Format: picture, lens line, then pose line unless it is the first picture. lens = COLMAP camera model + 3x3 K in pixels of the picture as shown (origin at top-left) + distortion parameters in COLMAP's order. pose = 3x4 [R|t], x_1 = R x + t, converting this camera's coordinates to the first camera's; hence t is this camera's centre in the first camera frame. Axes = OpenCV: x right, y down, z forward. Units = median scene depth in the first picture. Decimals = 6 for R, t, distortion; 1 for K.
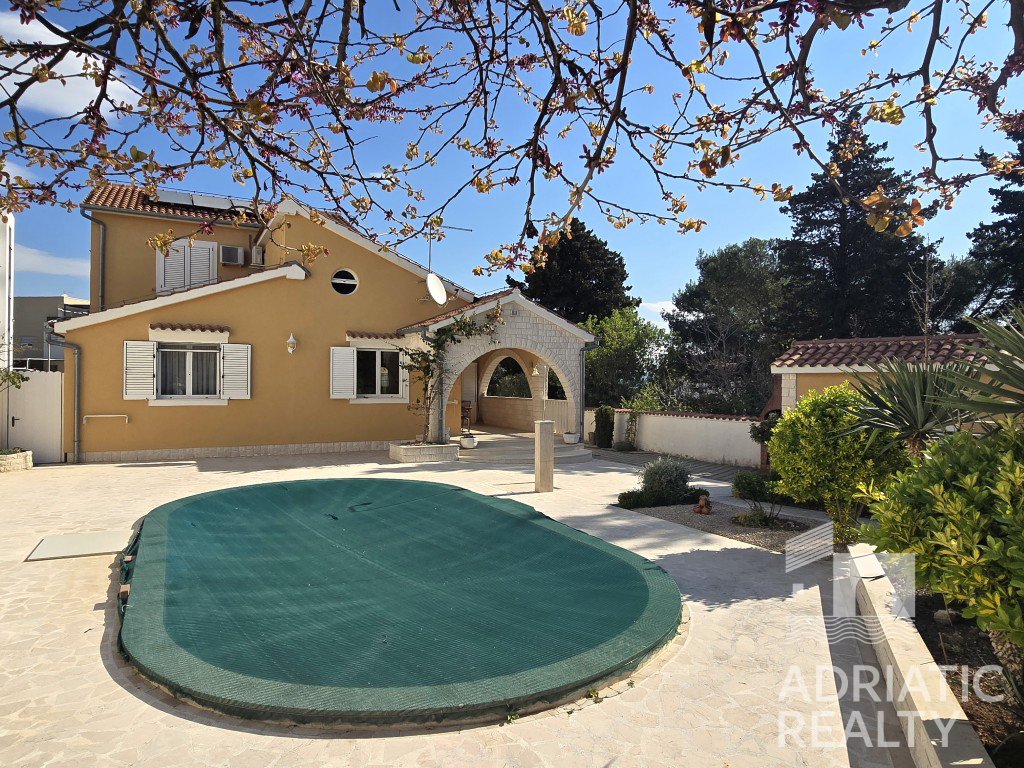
lens RADIAL K [[467.5, 0, 516.9], [0, 467.5, 400.2], [0, 0, 1]] dist [-0.004371, -0.000679]
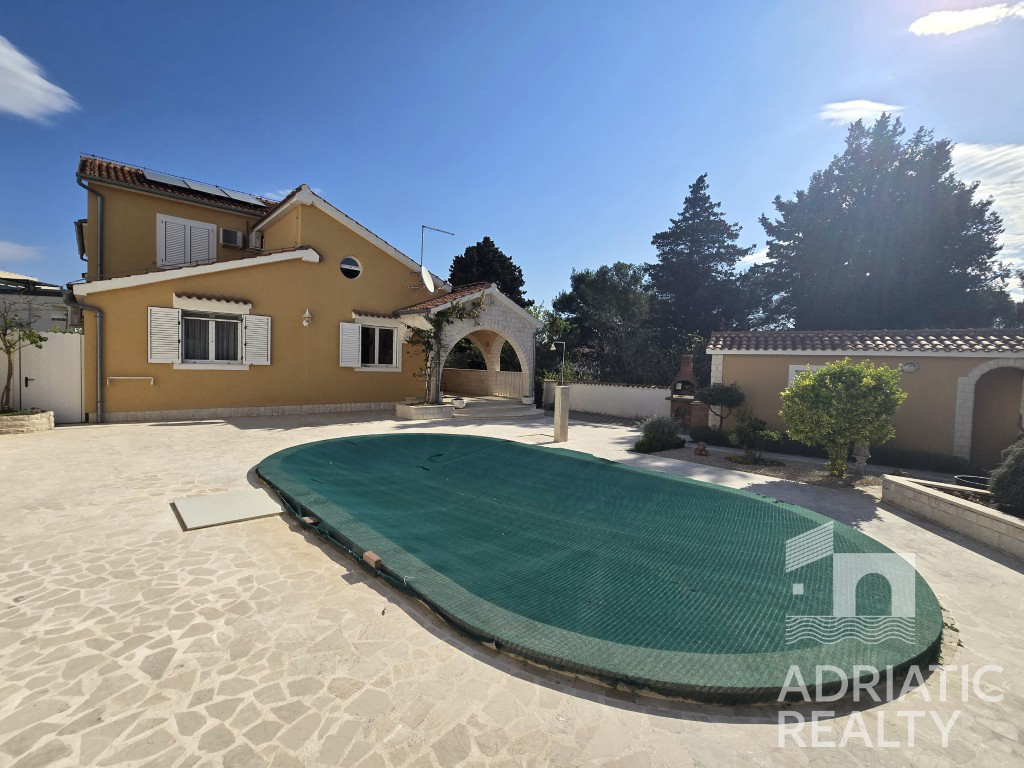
lens RADIAL K [[341.2, 0, 486.1], [0, 341.2, 386.2], [0, 0, 1]] dist [-0.004946, -0.000028]
pose [[0.981602, 0.010210, 0.190665, -0.210222], [-0.017135, 0.999251, 0.034709, 0.010979], [-0.190168, -0.037337, 0.981041, 0.084652]]
